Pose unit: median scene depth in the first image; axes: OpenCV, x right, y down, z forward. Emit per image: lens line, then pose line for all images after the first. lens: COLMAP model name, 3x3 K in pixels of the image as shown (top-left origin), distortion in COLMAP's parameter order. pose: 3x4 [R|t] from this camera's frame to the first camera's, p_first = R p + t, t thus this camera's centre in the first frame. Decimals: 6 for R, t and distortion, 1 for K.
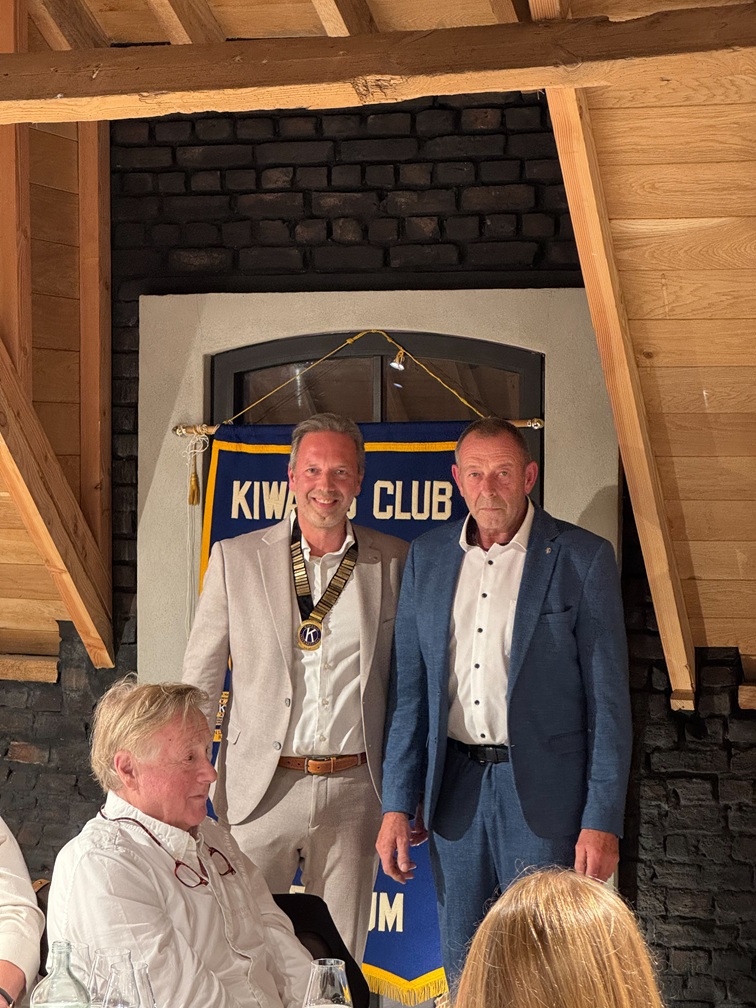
lens RADIAL K [[2273.0, 0, 372.3], [0, 2273.0, 484.4], [0, 0, 1]] dist [0.144742, 0.000000]
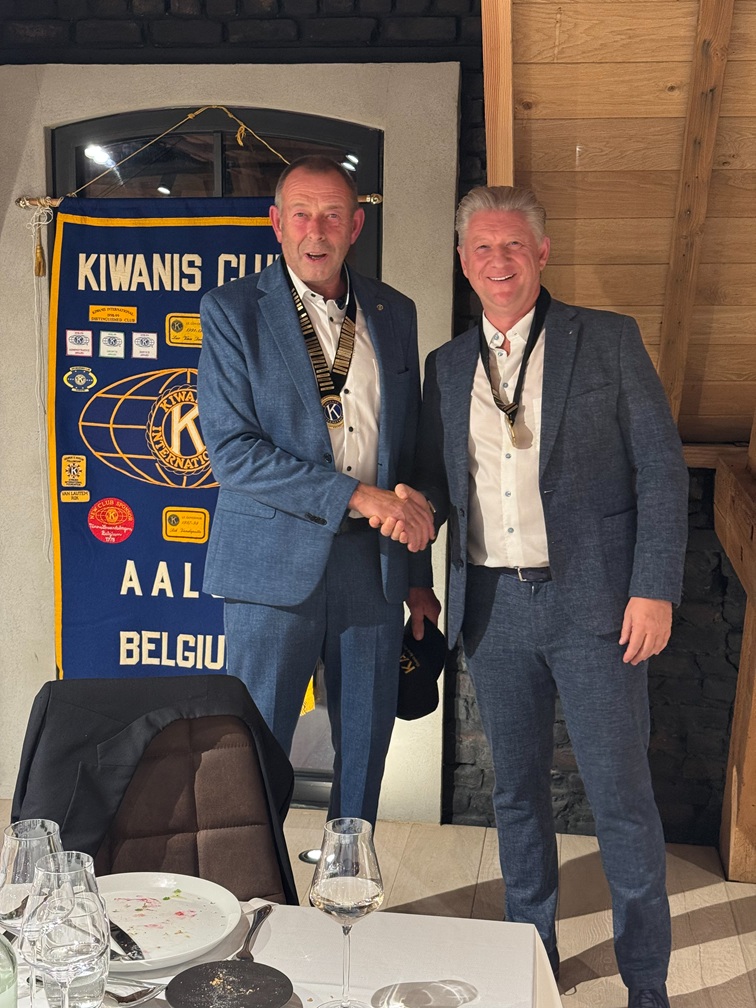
lens RADIAL K [[1413.8, 0, 374.7], [0, 1413.8, 513.1], [0, 0, 1]] dist [0.134103, 0.000000]
pose [[0.983051, -0.019894, 0.182252, -0.050444], [-0.003854, 0.991633, 0.129031, 0.032182], [-0.183294, -0.127546, 0.974749, 0.329514]]
